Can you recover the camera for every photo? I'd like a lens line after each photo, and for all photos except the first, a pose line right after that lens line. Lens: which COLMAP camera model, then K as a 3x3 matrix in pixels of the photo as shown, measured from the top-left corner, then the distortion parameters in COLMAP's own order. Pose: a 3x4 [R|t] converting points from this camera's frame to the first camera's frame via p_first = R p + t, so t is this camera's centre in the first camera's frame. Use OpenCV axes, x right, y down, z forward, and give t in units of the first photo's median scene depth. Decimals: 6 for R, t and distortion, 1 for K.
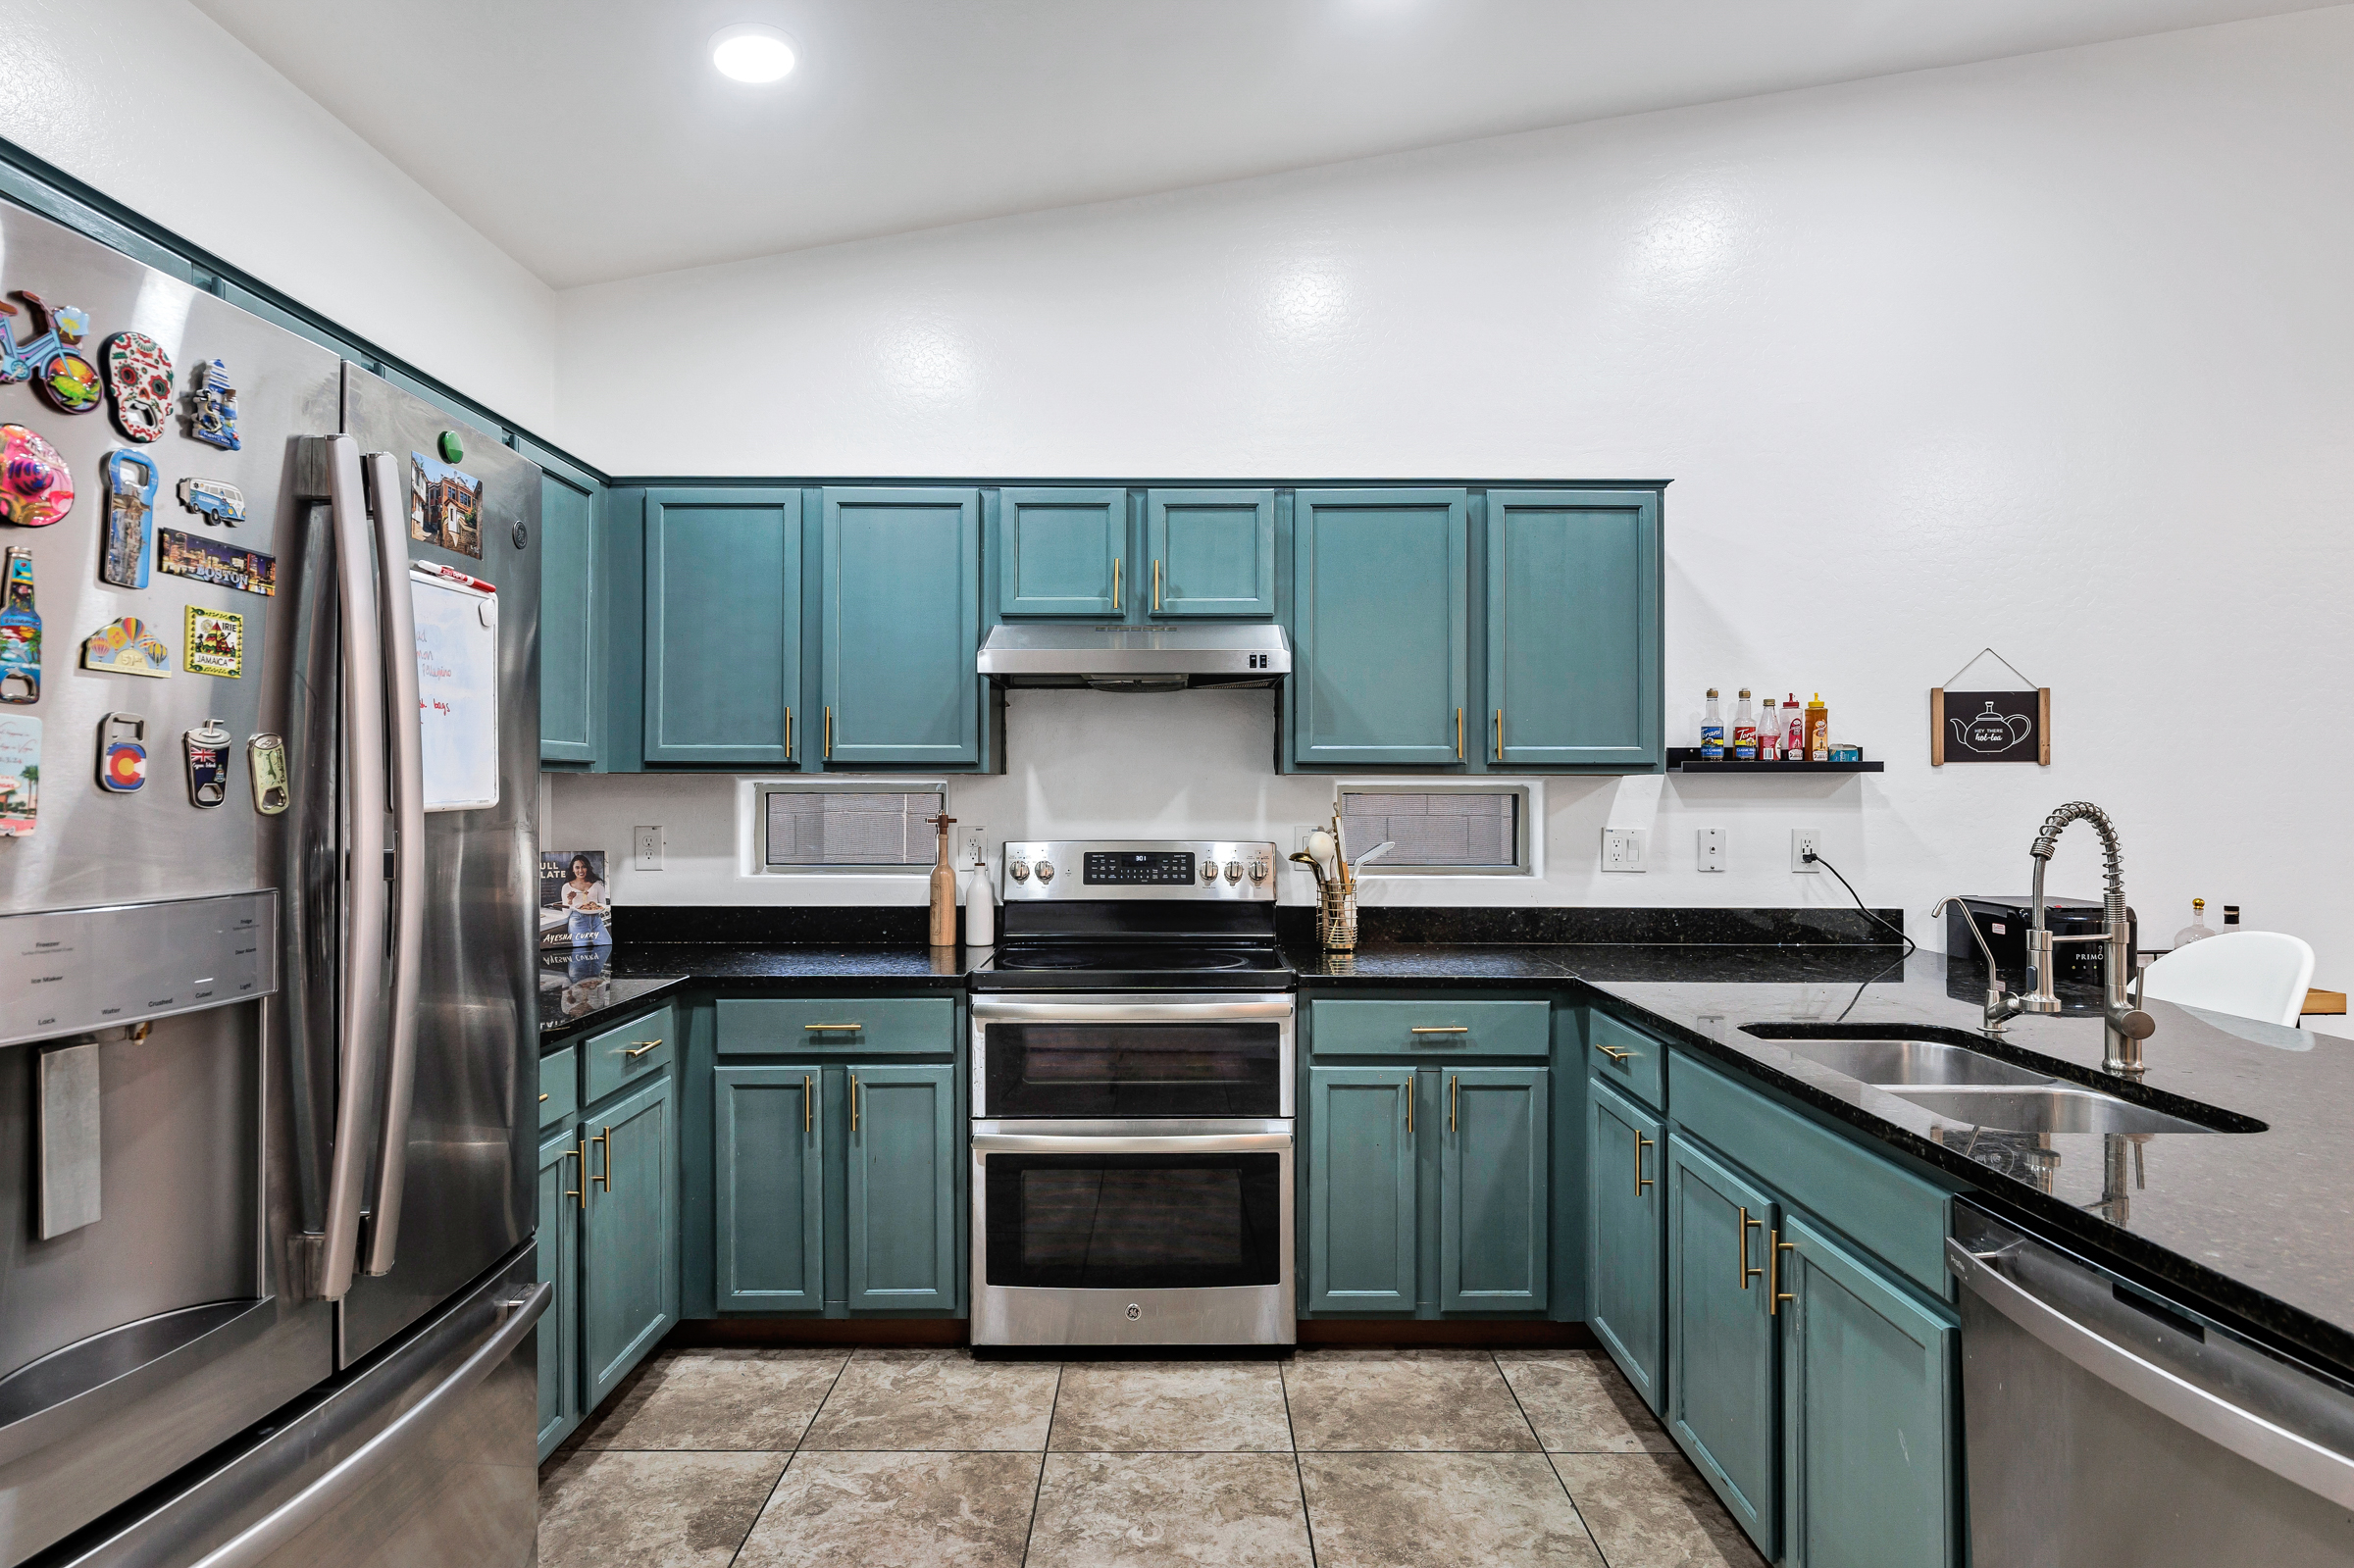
lens RADIAL K [[1241.6, 0, 1177.0], [0, 1241.6, 784.0], [0, 0, 1]] dist [-0.004171, -0.000538]
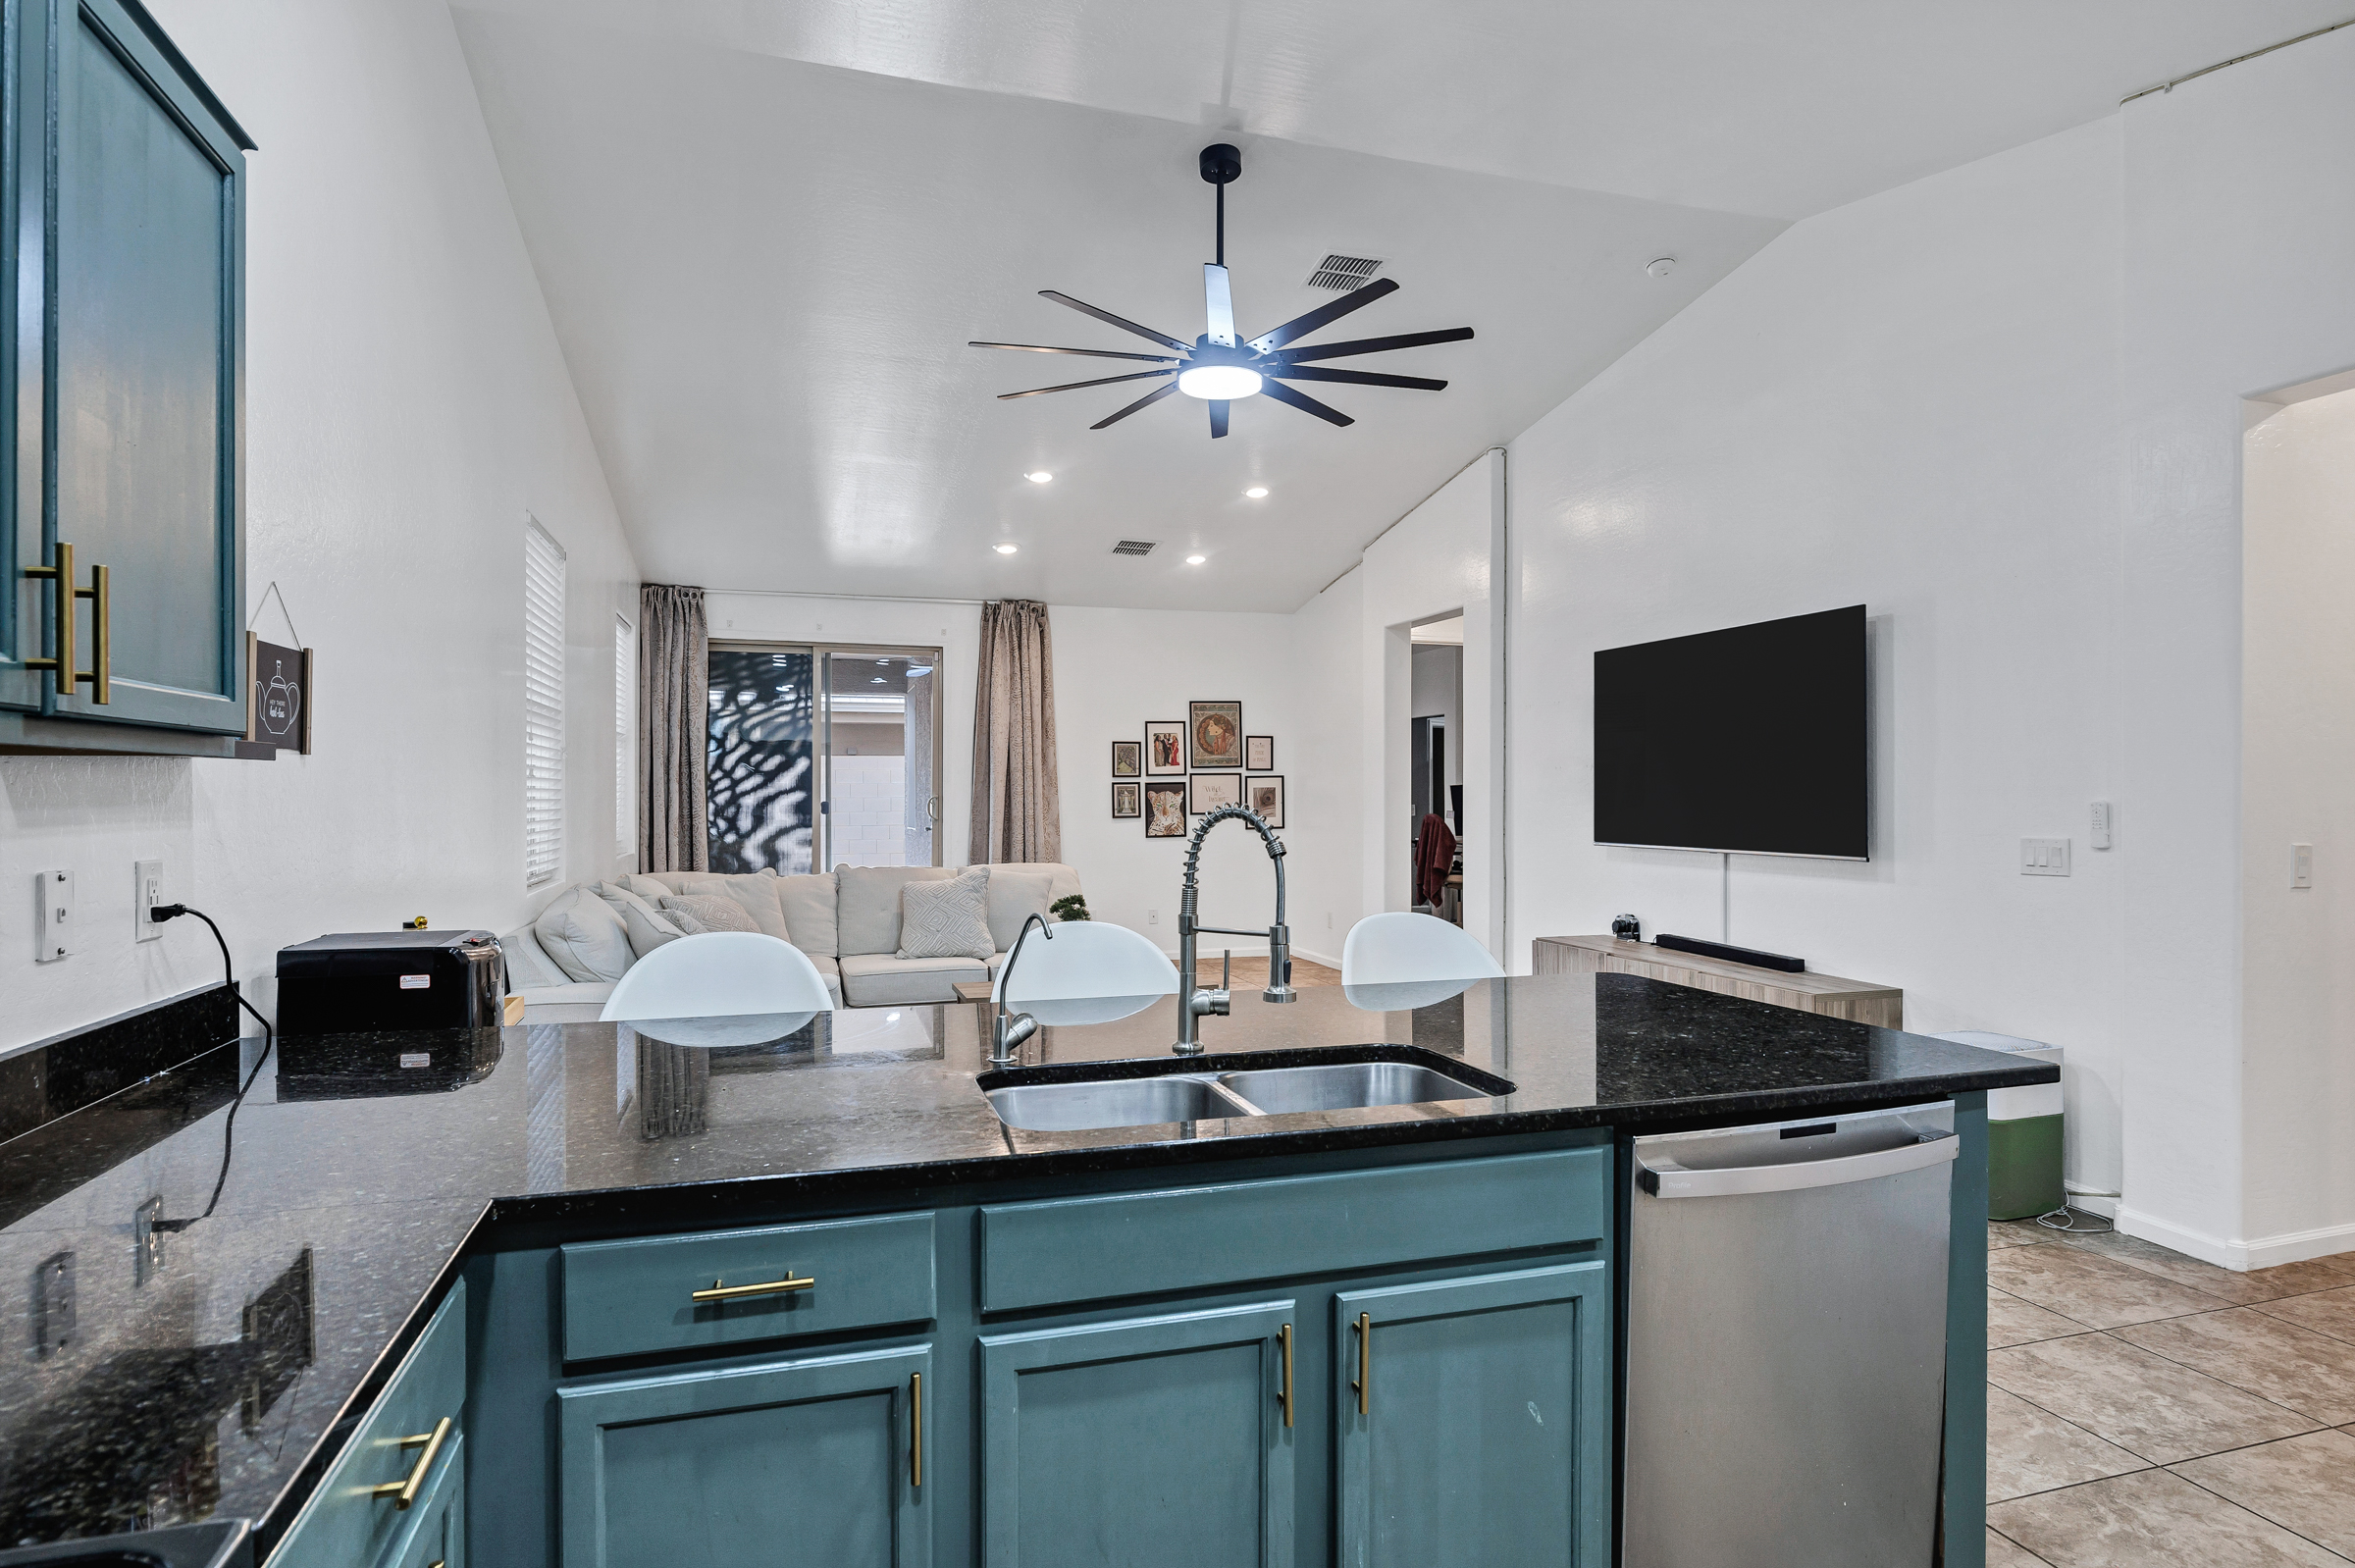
lens RADIAL K [[1280.7, 0, 1173.0], [0, 1280.7, 792.0], [0, 0, 1]] dist [-0.001627, -0.000260]
pose [[-0.289258, -0.002589, 0.957248, -0.181276], [-0.005810, 0.999983, 0.000949, 0.002807], [-0.957233, -0.005287, -0.289268, 0.796674]]
